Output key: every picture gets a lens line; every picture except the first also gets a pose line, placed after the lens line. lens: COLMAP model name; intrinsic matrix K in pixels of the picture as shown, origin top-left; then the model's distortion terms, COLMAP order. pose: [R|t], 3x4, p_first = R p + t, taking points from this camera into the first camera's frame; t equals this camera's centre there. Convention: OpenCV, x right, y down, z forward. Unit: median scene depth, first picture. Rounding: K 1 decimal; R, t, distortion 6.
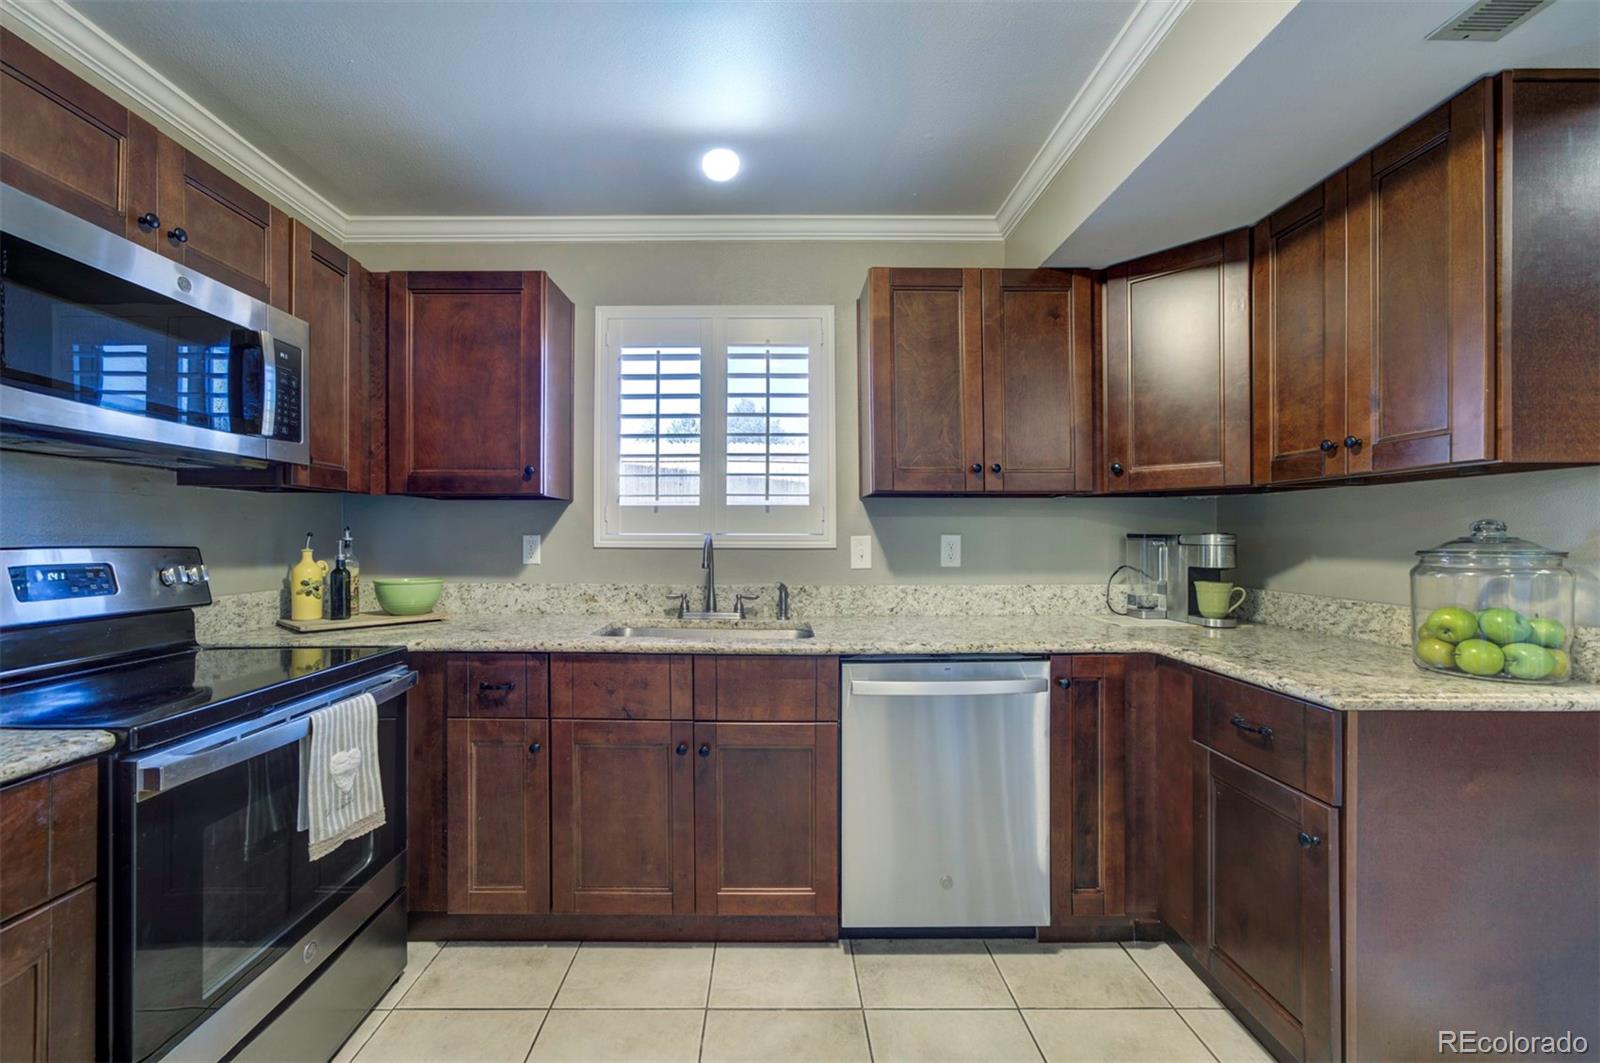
lens RADIAL K [[640.7, 0, 800.0], [0, 640.7, 531.5], [0, 0, 1]] dist [-0.032514, 0.024702]
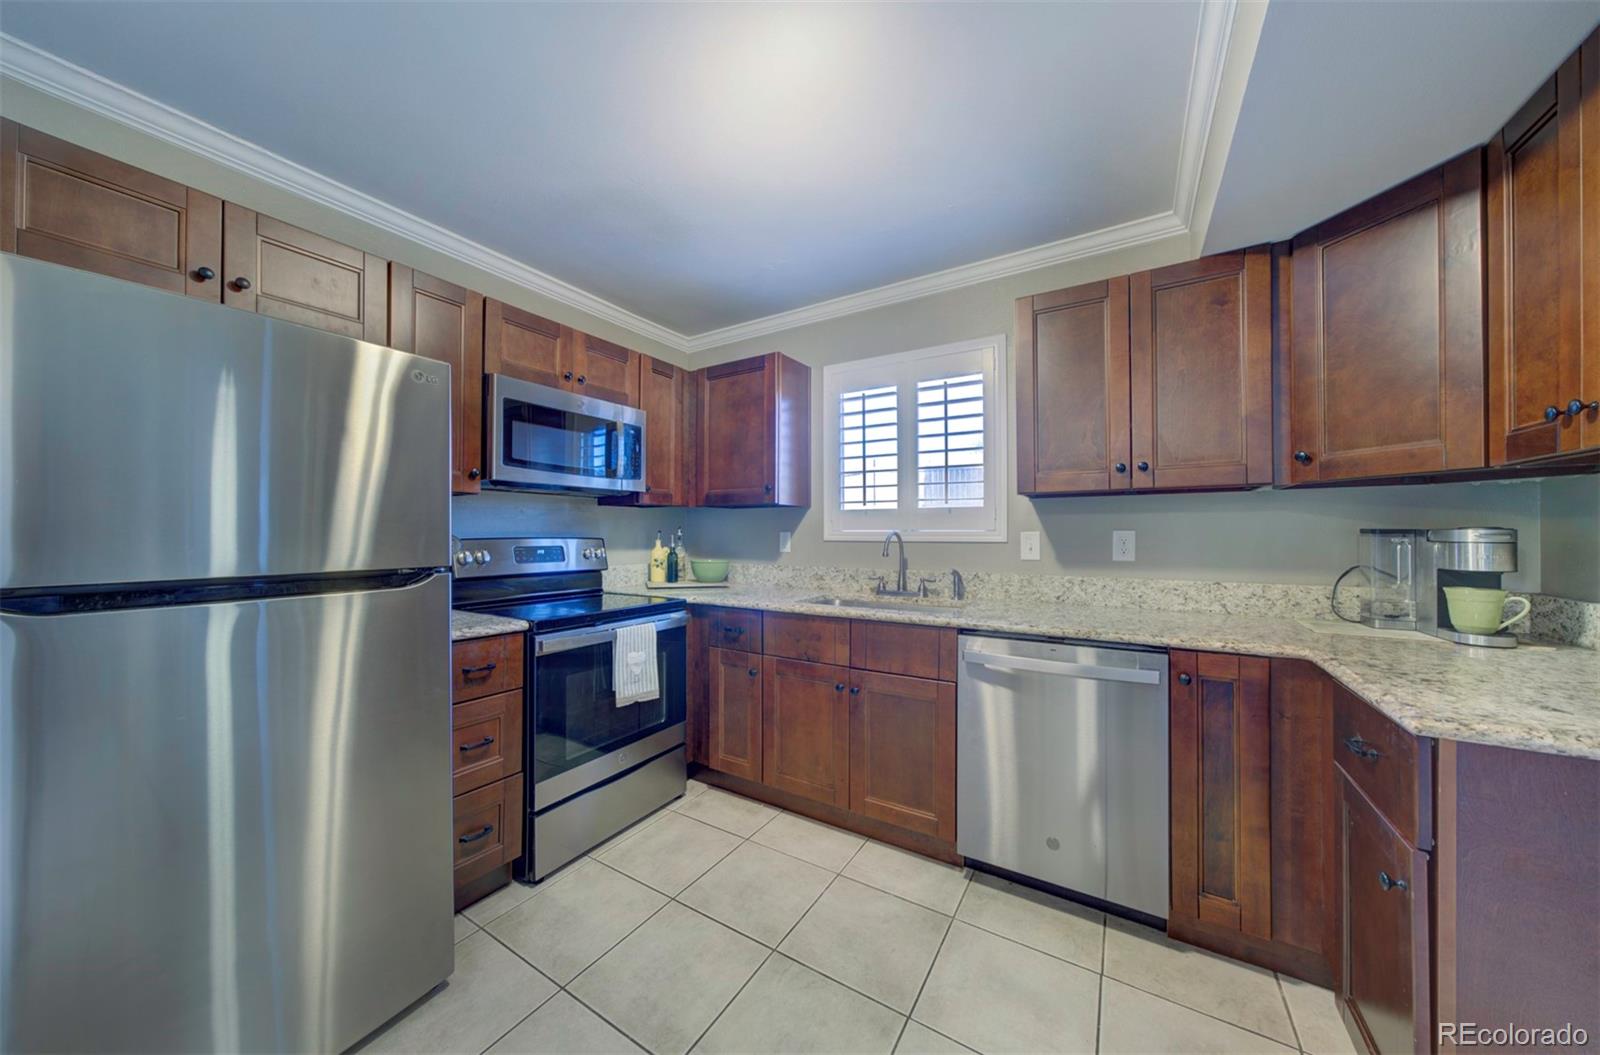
lens RADIAL K [[531.2, 0, 800.0], [0, 531.2, 527.5], [0, 0, 1]] dist [0.000325, -0.000038]
pose [[0.852269, -0.004814, -0.523081, 0.309660], [0.003178, 0.999987, -0.004024, 0.002622], [0.523094, 0.001767, 0.852273, -0.021848]]
